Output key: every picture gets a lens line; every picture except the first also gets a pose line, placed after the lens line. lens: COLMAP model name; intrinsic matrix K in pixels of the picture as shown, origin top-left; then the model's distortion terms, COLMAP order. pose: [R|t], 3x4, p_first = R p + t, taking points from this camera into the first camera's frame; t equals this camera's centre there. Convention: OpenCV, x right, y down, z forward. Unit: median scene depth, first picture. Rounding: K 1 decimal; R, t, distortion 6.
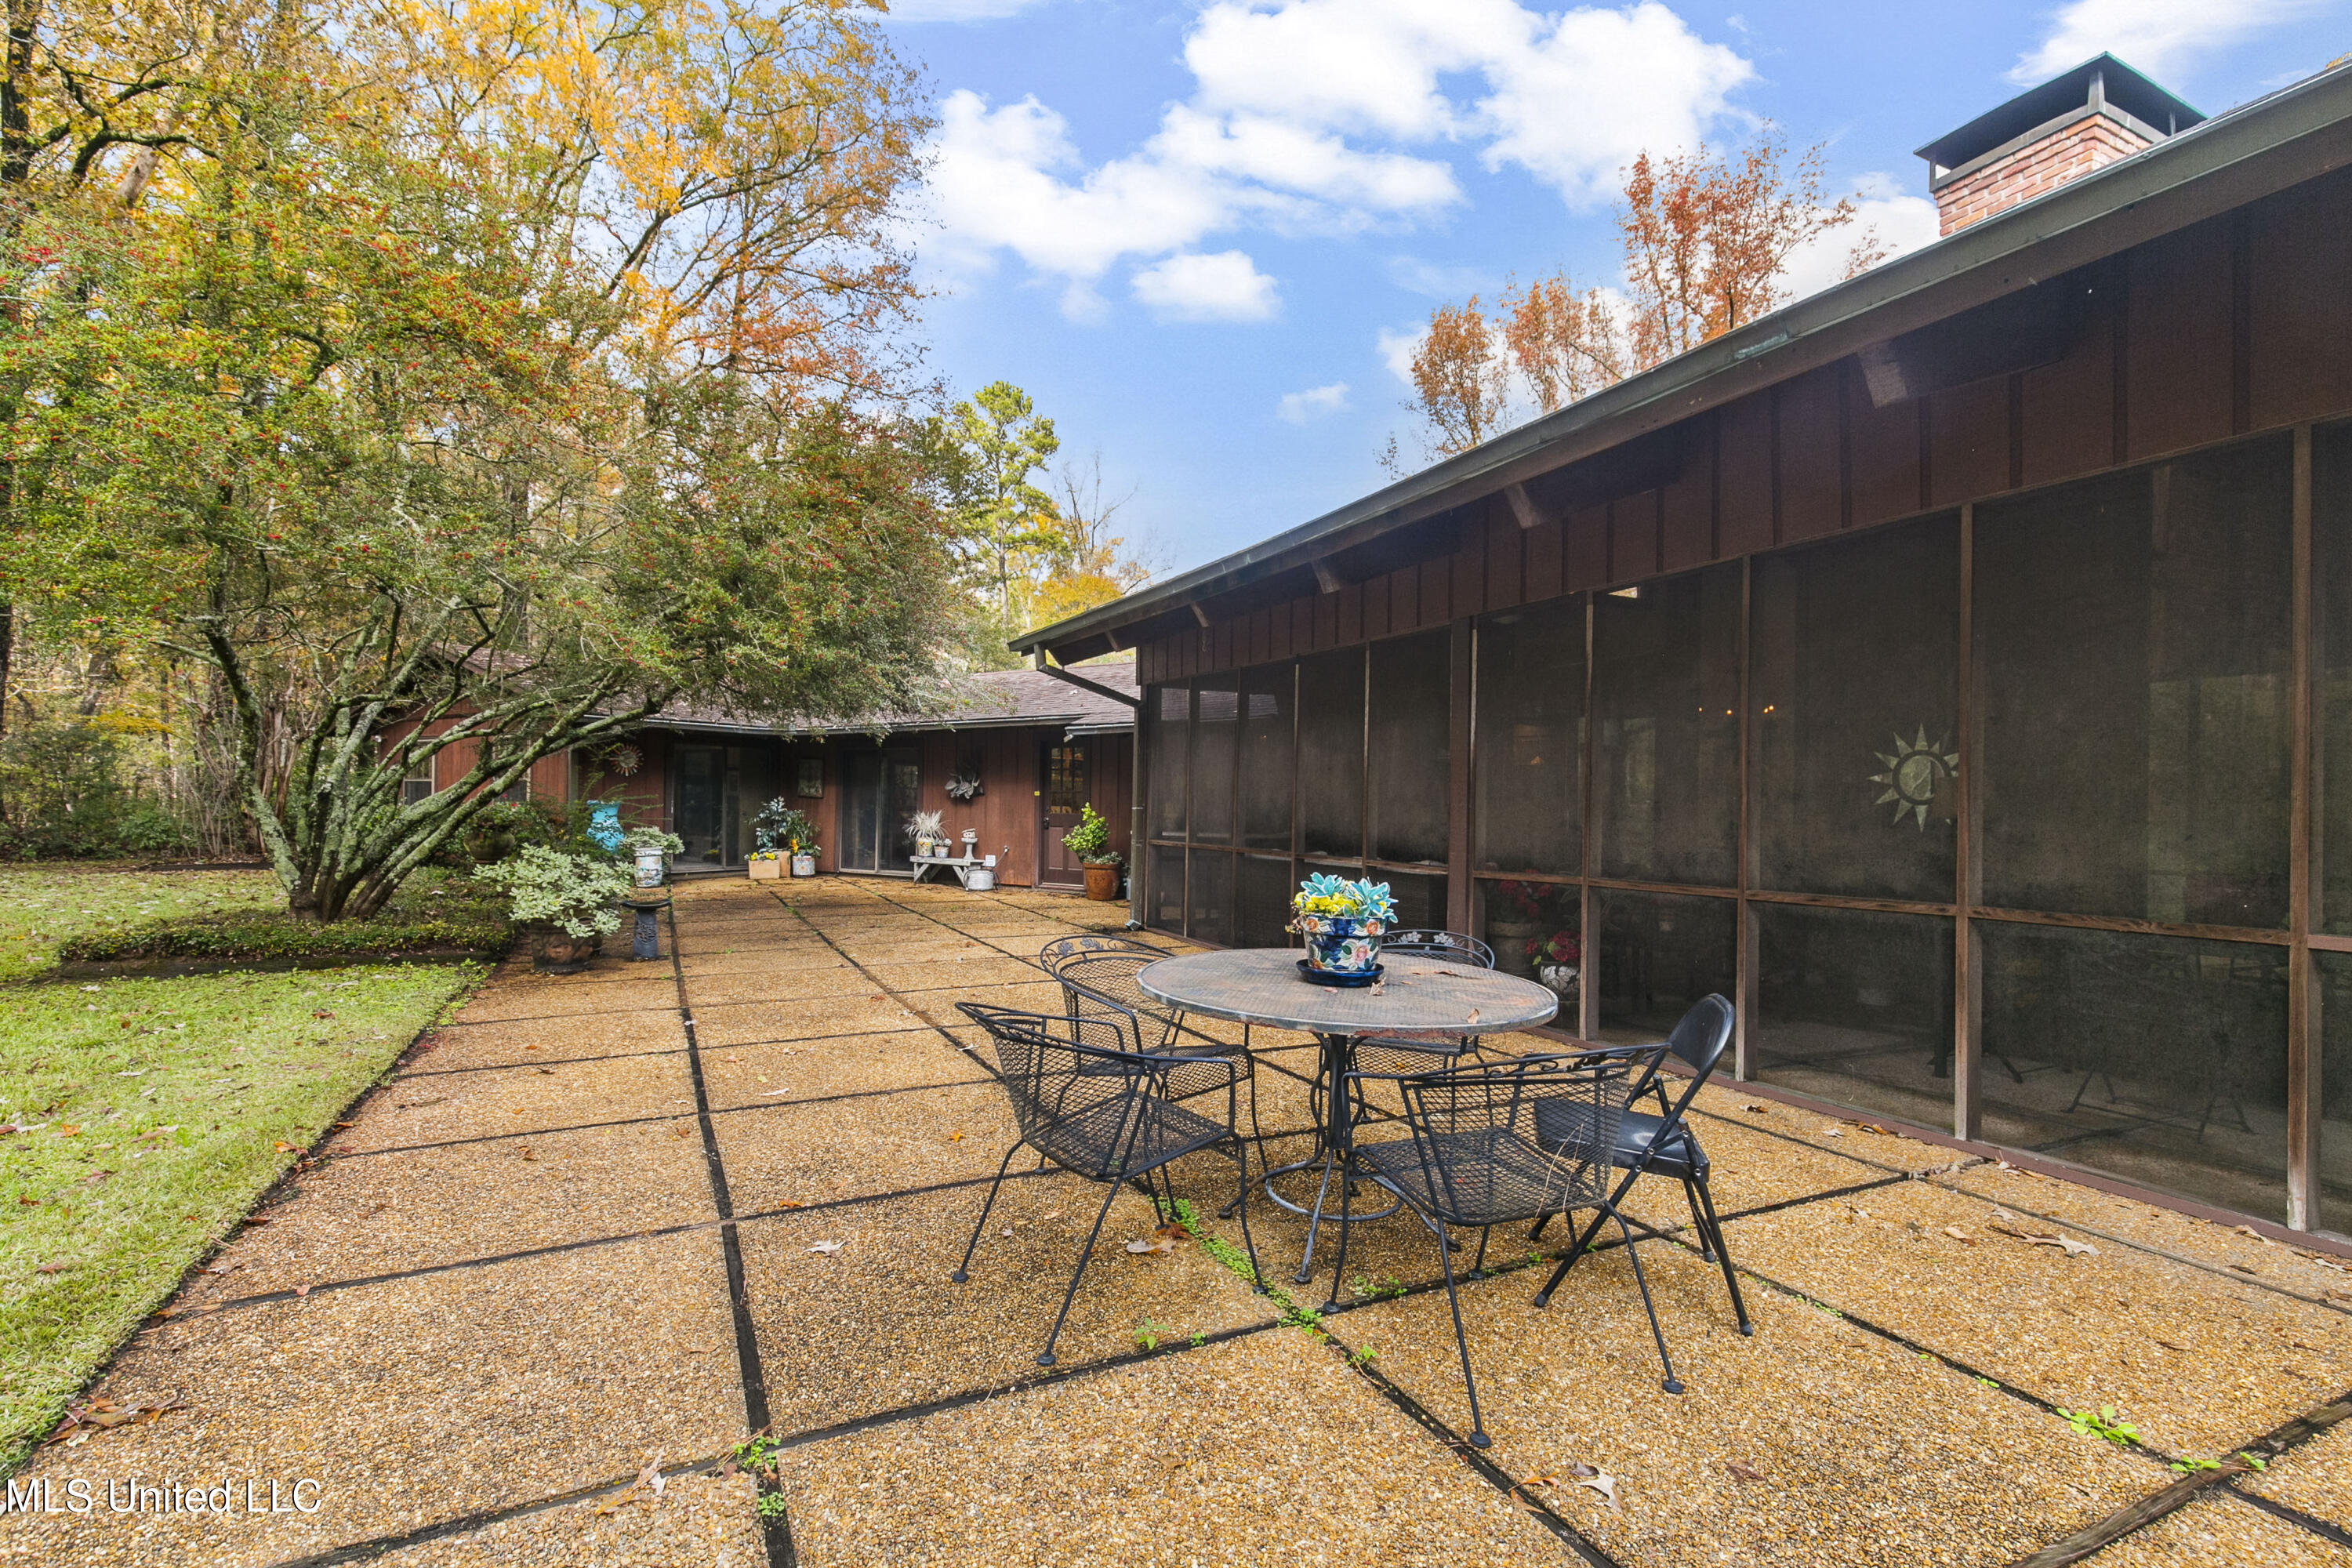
lens RADIAL K [[1059.4, 0, 1182.0], [0, 1059.4, 798.5], [0, 0, 1]] dist [0.004006, 0.000480]
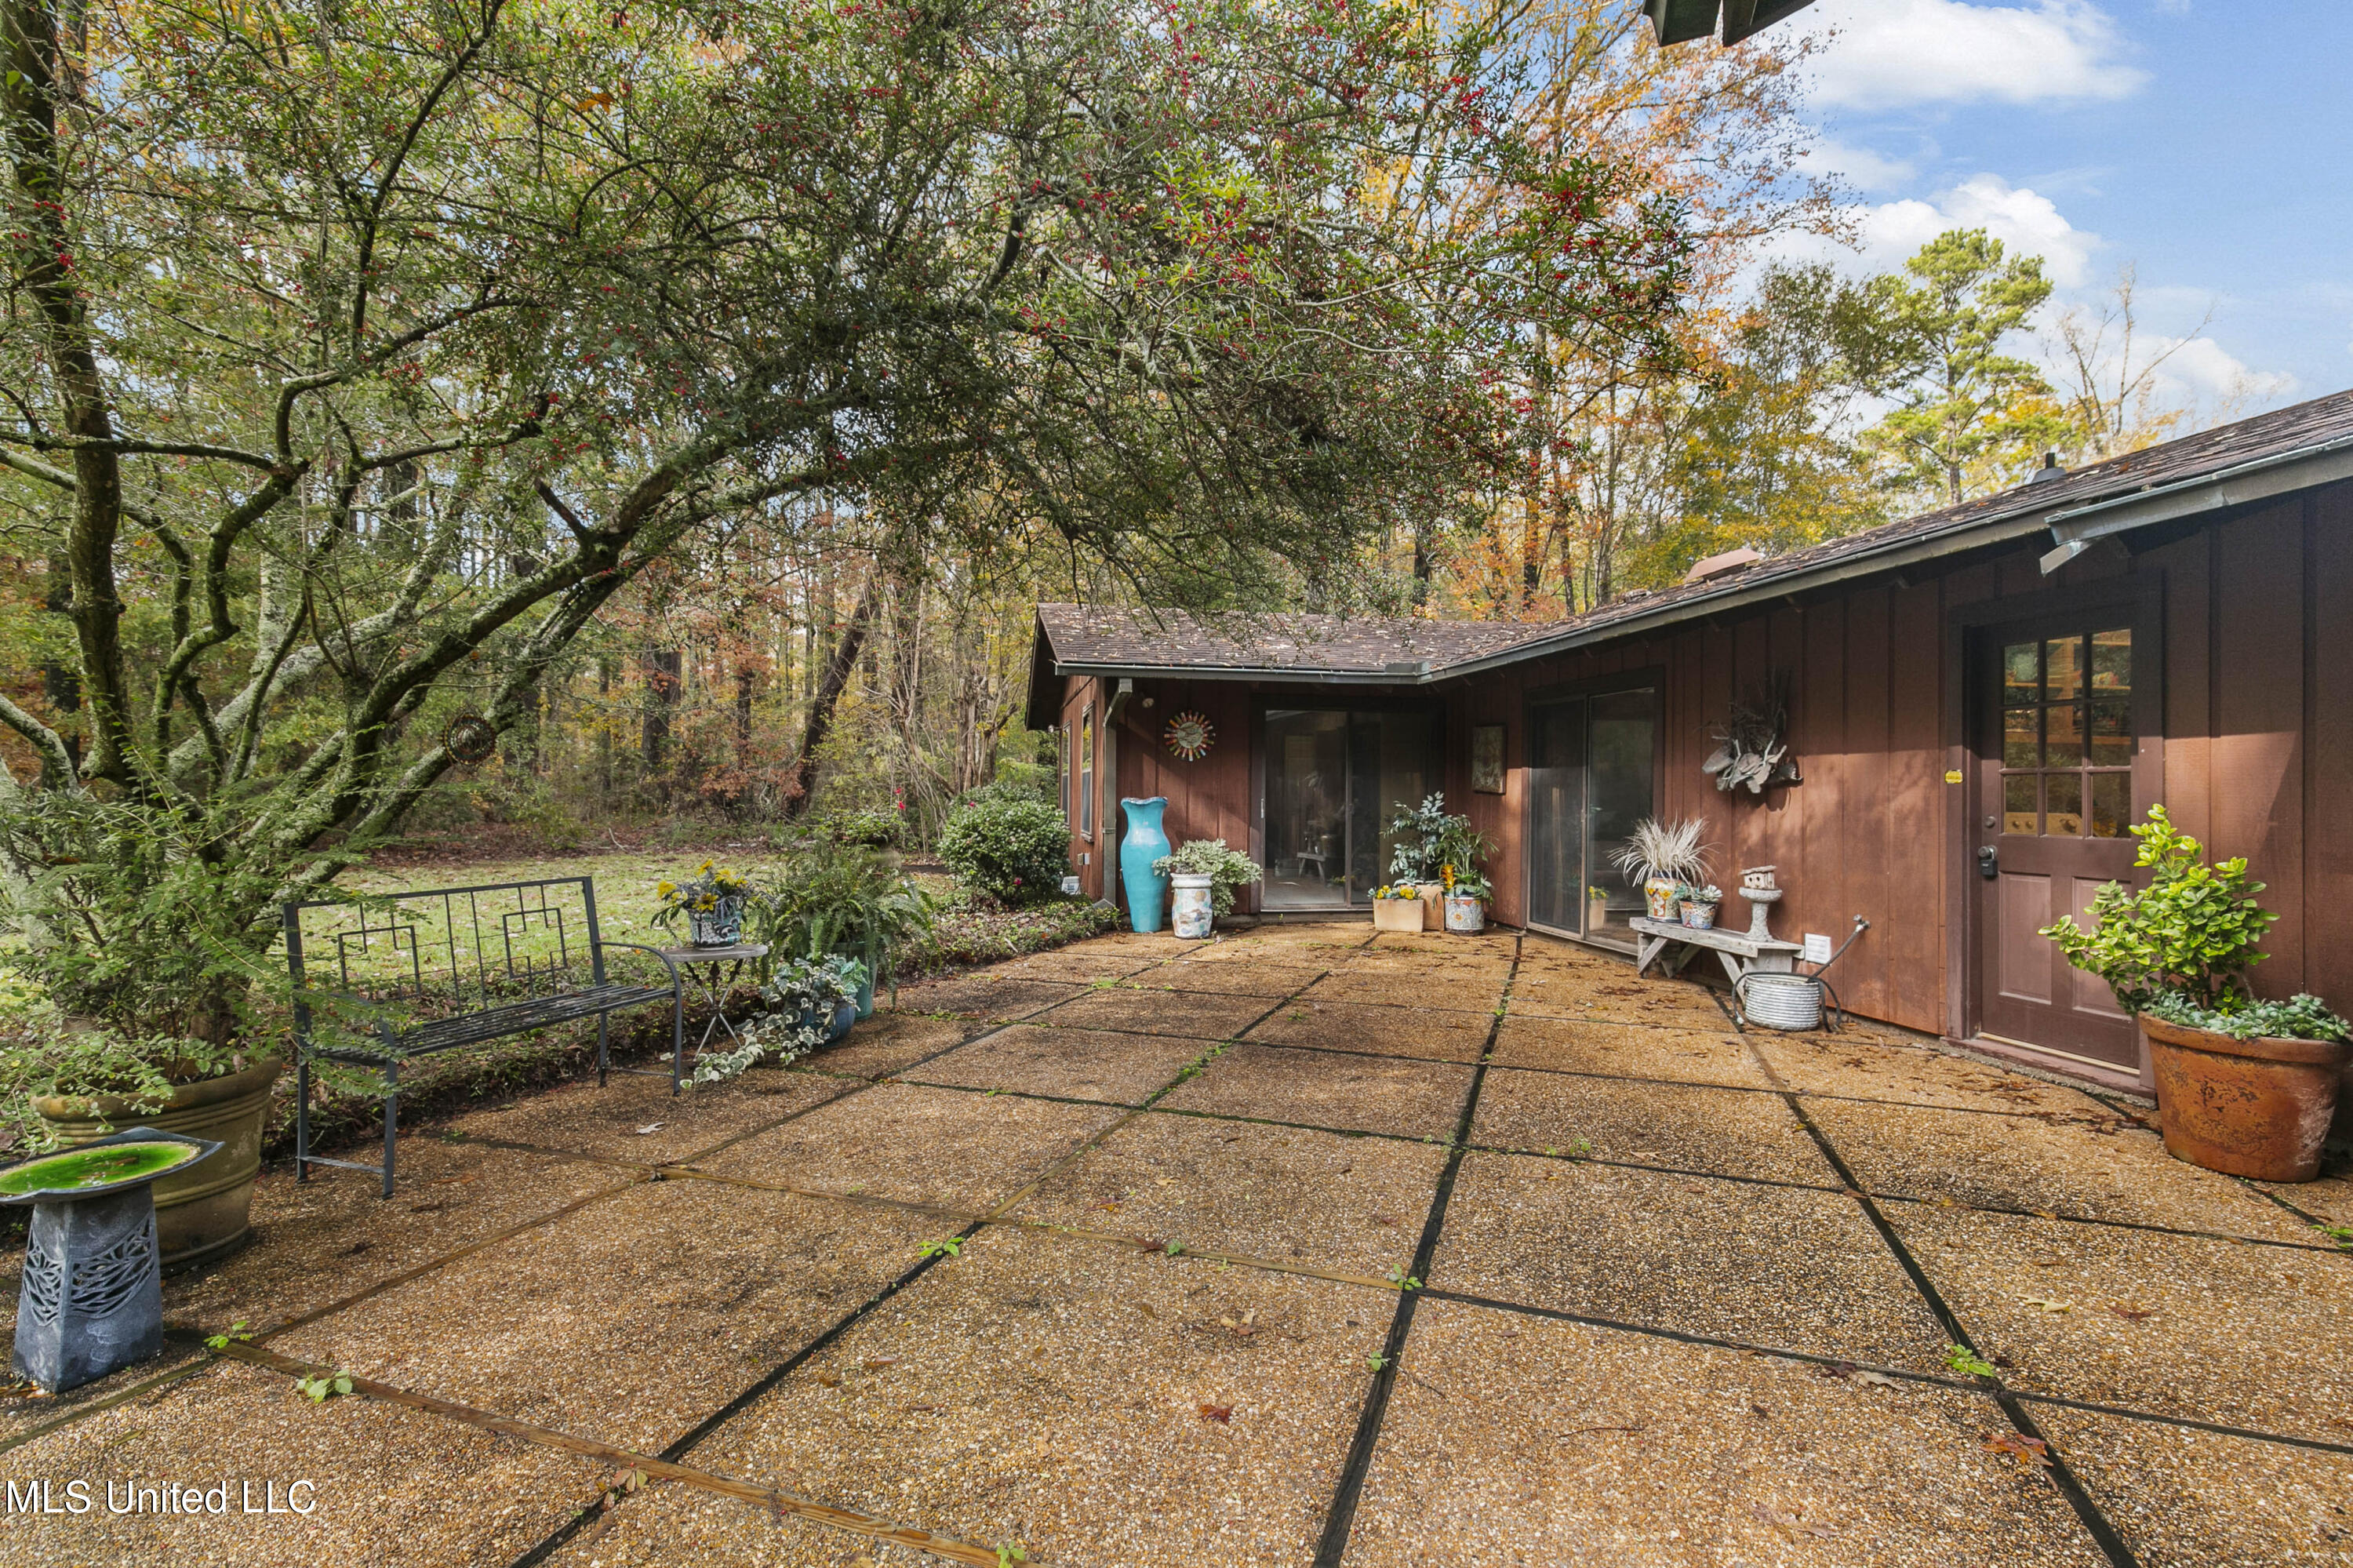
lens RADIAL K [[1059.9, 0, 1162.1], [0, 1059.9, 768.2], [0, 0, 1]] dist [0.004006, 0.000480]
pose [[0.681499, -0.021732, -0.731496, -0.053249], [0.000869, 0.999582, -0.028887, 0.002288], [0.731818, 0.019051, 0.681233, 0.528144]]
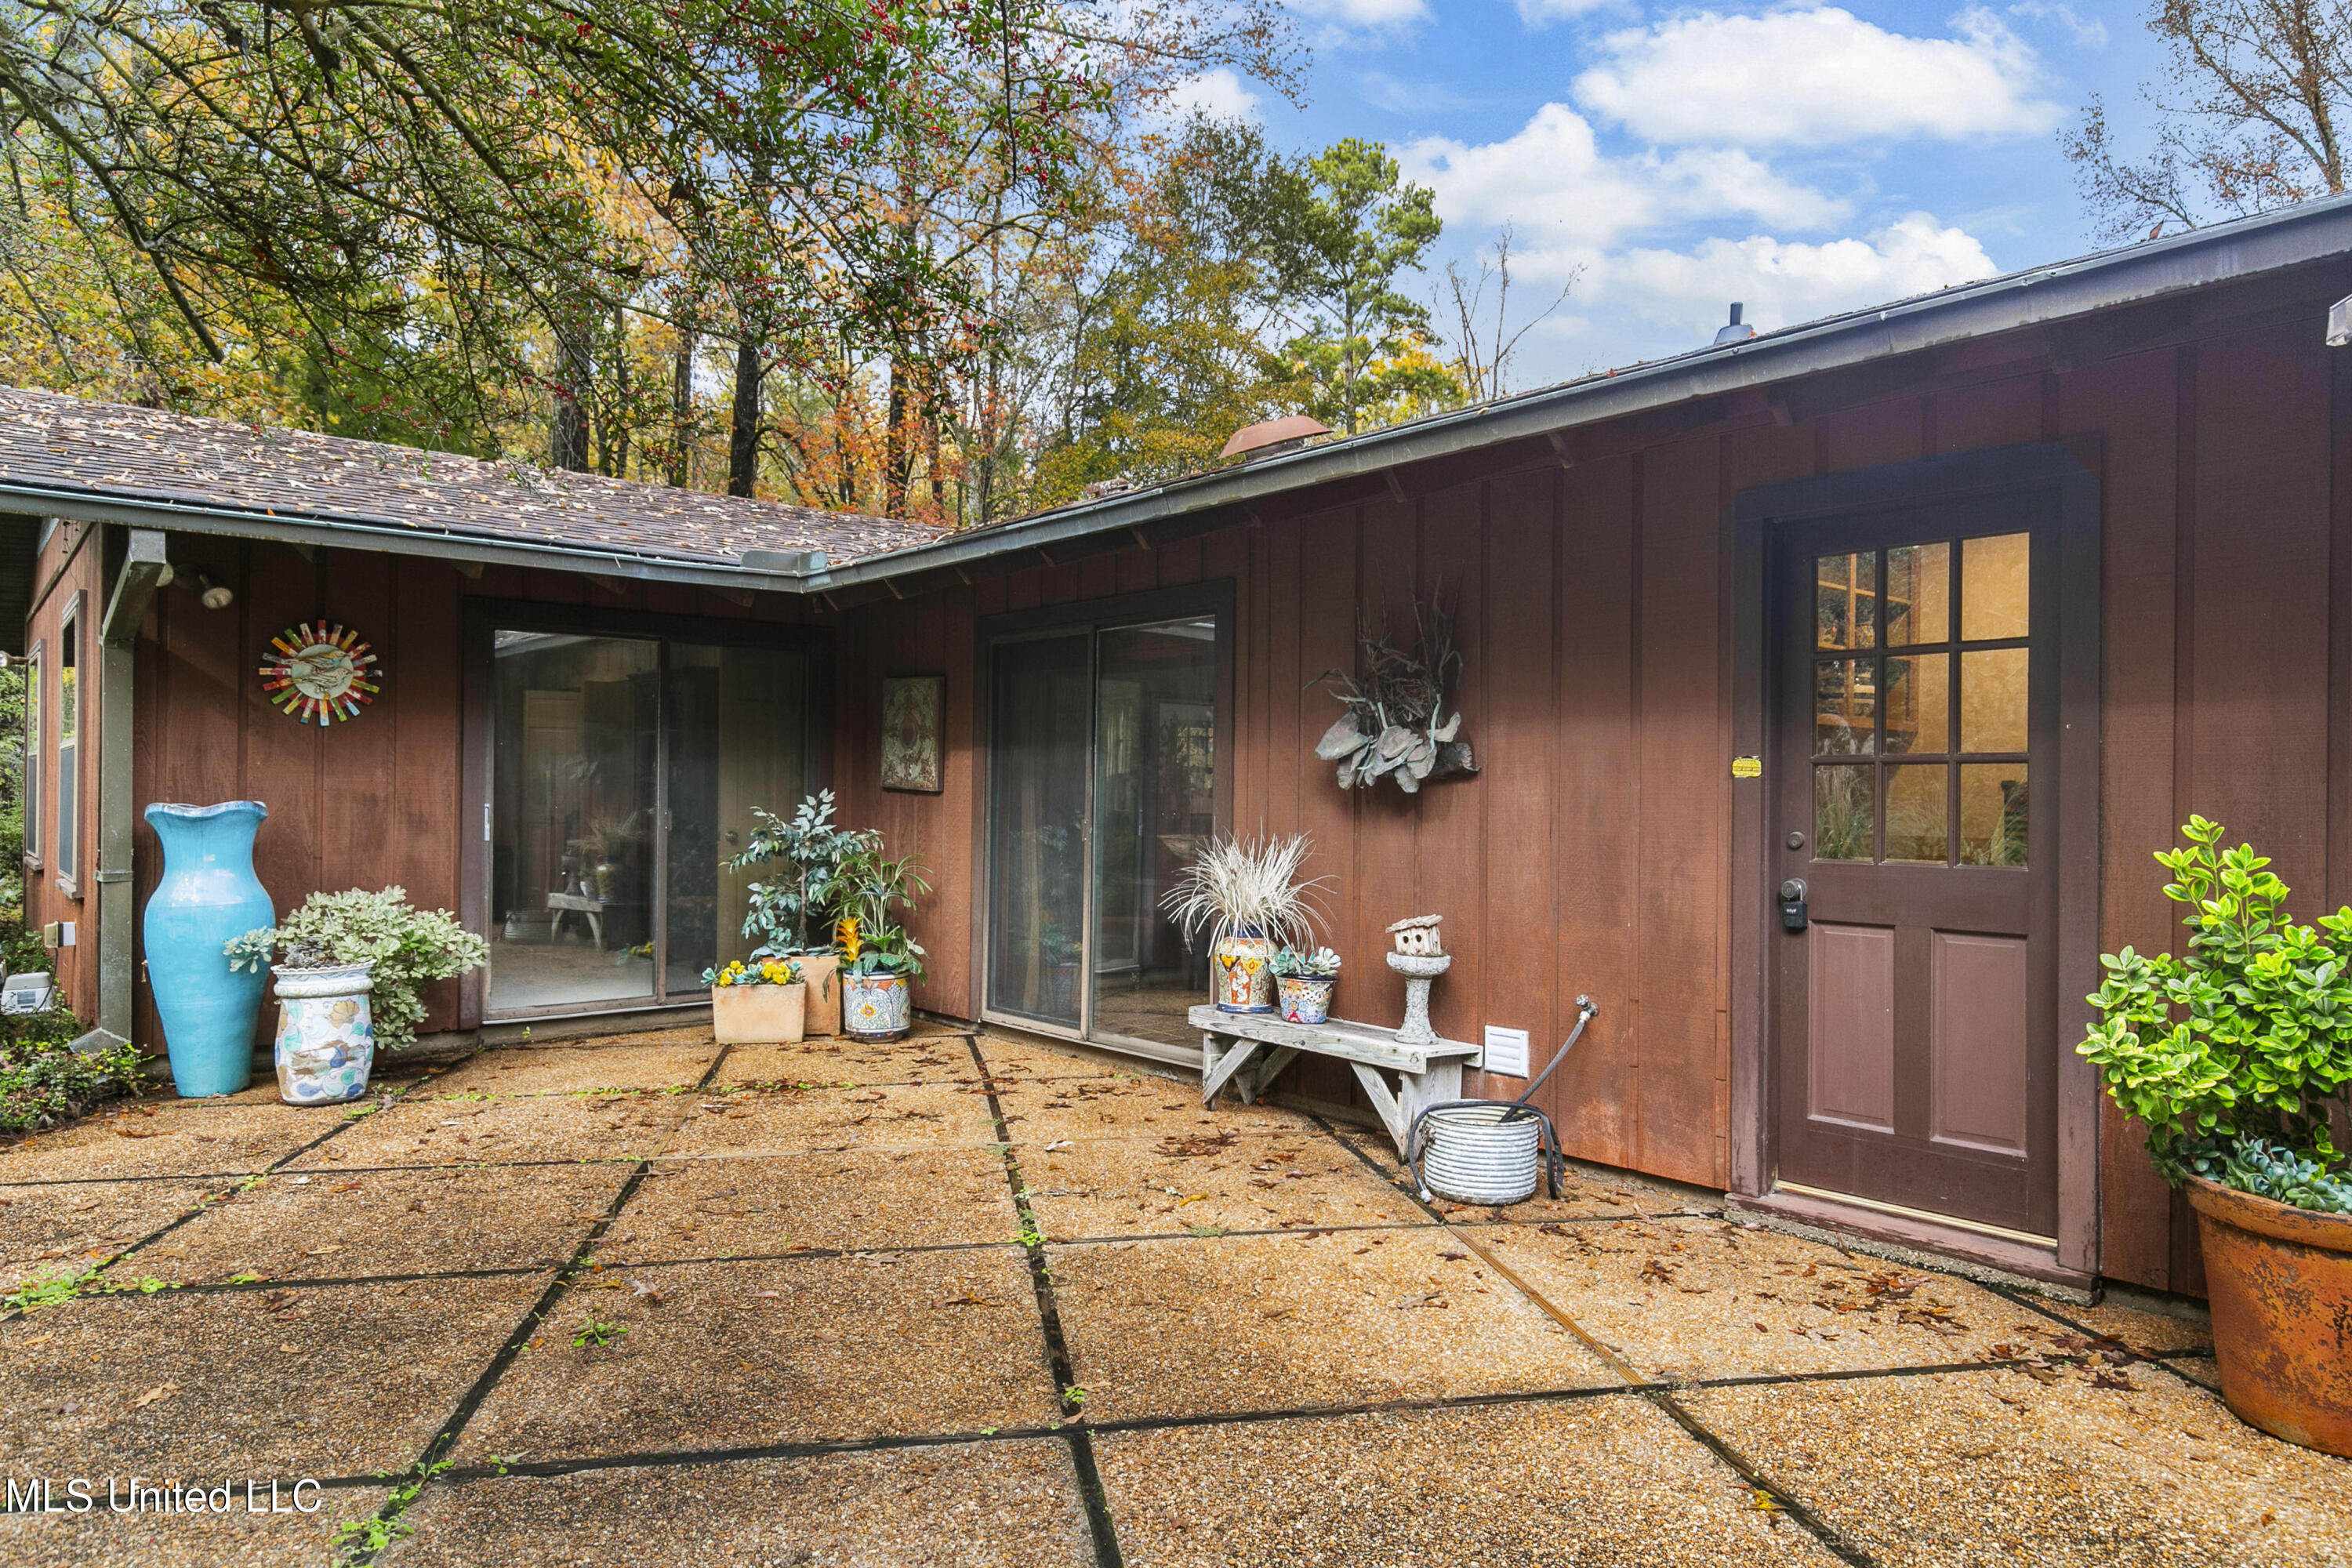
lens RADIAL K [[1466.5, 0, 1168.0], [0, 1466.5, 786.5], [0, 0, 1]] dist [0.001161, 0.000445]
pose [[0.960154, -0.005084, -0.279426, -0.156405], [0.003787, 0.999979, -0.005179, 0.000341], [0.279447, 0.003914, 0.960153, 0.637266]]
